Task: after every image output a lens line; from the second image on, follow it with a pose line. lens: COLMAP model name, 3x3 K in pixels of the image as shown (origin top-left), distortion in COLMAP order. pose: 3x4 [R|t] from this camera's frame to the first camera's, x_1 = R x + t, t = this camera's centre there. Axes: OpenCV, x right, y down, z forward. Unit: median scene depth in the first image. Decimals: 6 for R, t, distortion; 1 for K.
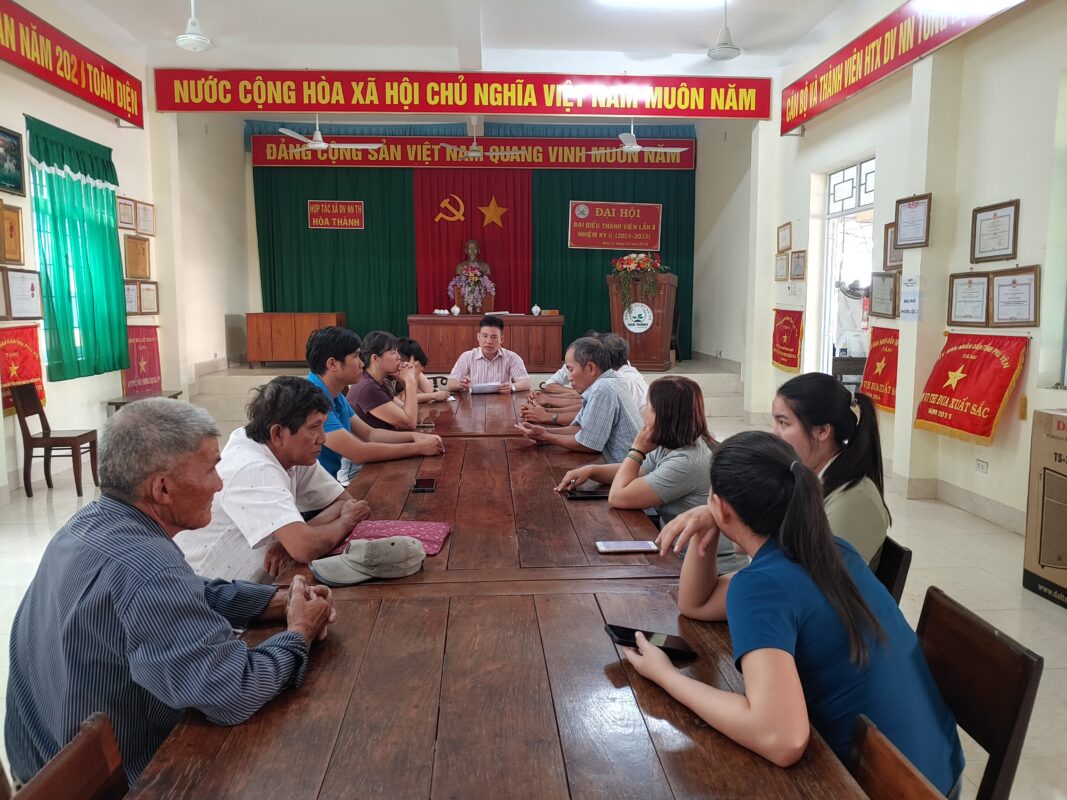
lens RADIAL K [[819.9, 0, 538.4], [0, 819.9, 408.2], [0, 0, 1]] dist [-0.023166, 0.018170]
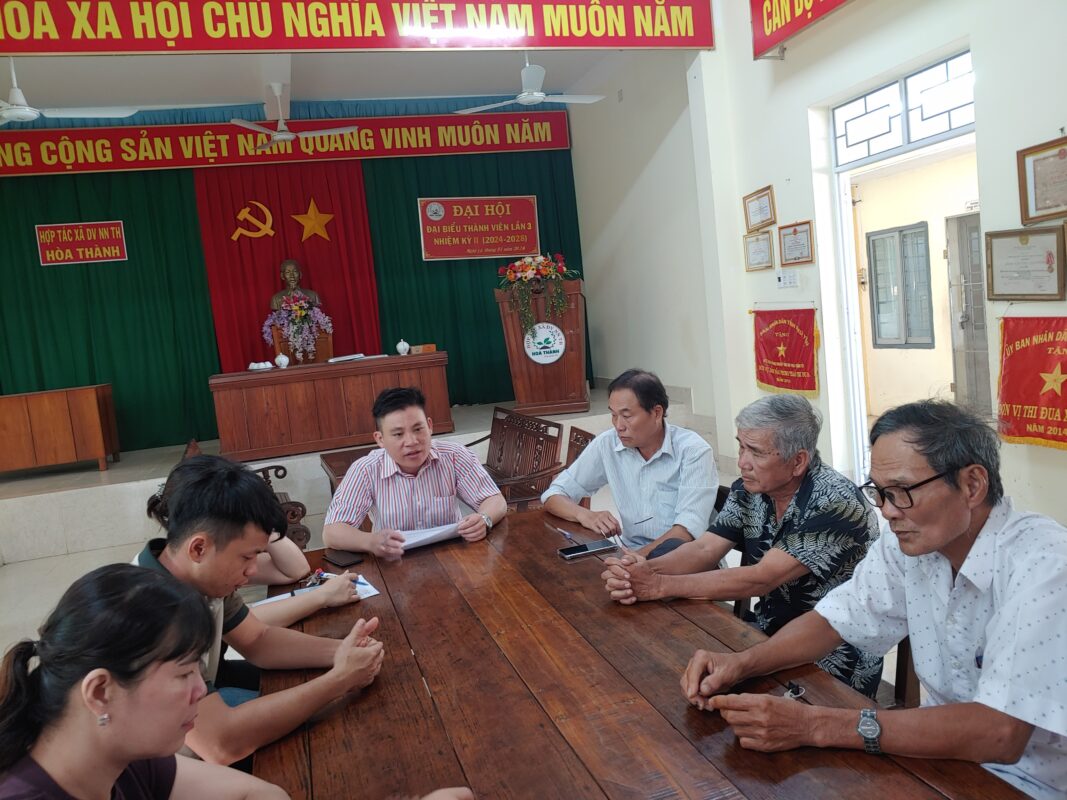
lens RADIAL K [[819.9, 0, 527.1], [0, 819.9, 392.4], [0, 0, 1]] dist [-0.023166, 0.018170]
pose [[0.968908, -0.121419, 0.215578, -0.066724], [0.132068, 0.990600, -0.035641, -0.053572], [-0.209224, 0.063004, 0.975836, 0.366509]]
